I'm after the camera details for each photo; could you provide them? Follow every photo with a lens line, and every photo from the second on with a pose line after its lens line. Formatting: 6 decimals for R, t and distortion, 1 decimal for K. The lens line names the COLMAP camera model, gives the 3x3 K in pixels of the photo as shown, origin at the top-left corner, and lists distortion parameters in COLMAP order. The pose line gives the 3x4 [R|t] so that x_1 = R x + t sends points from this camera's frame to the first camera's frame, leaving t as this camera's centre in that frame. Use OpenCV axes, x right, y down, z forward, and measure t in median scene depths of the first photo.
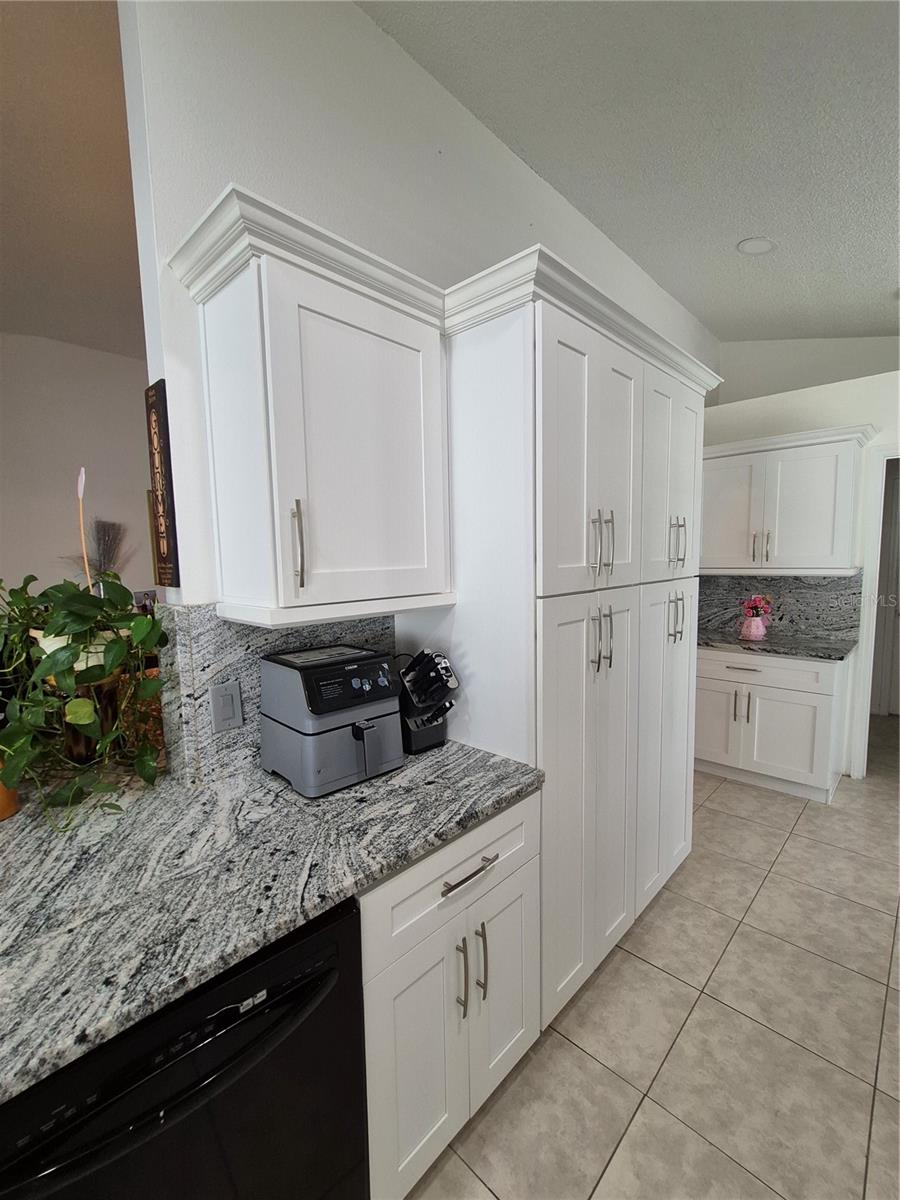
lens RADIAL K [[514.8, 0, 454.3], [0, 514.8, 609.4], [0, 0, 1]] dist [0.008769, -0.000153]
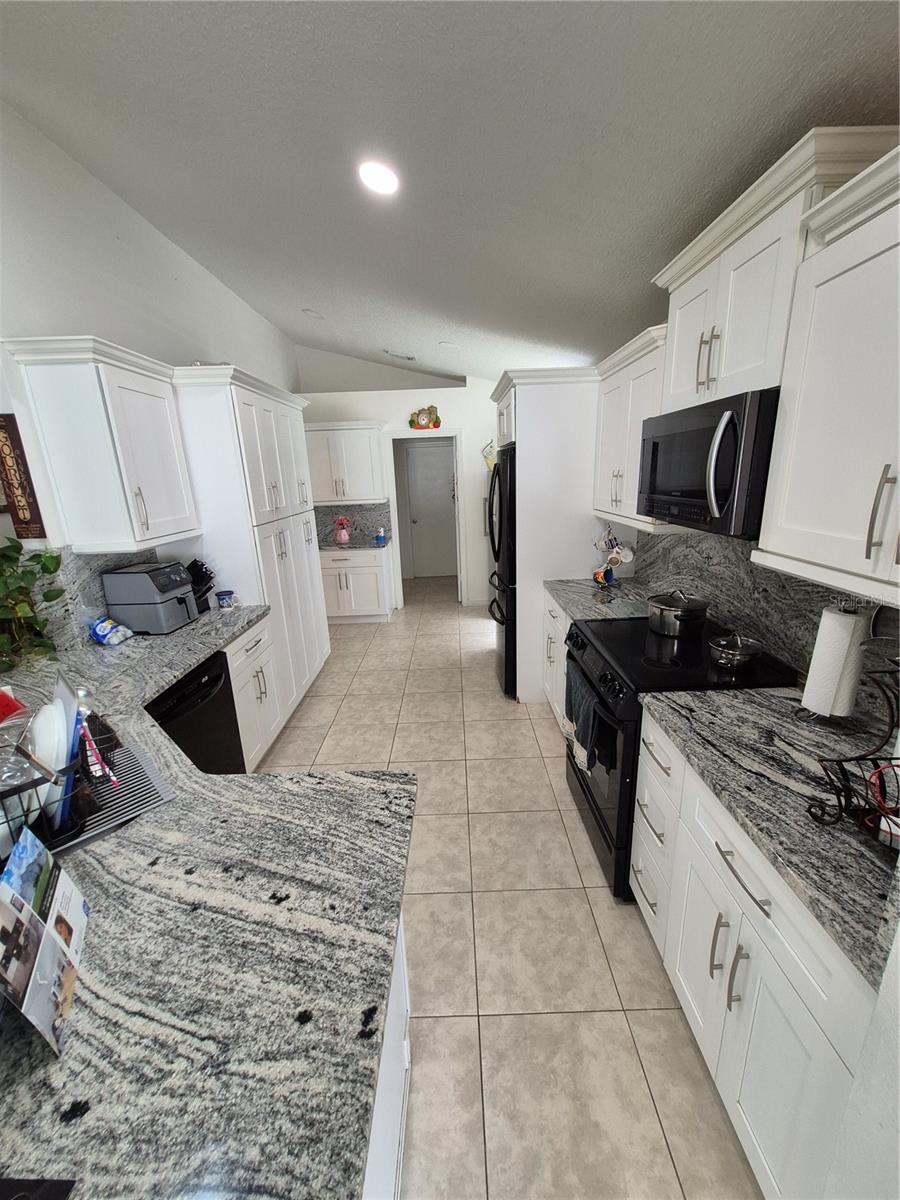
lens RADIAL K [[479.8, 0, 458.1], [0, 479.8, 605.9], [0, 0, 1]] dist [0.002790, 0.000194]
pose [[0.717505, -0.198050, 0.667805, -0.618385], [0.098957, 0.977985, 0.183719, 0.018587], [-0.689489, -0.065735, 0.721307, -1.036948]]
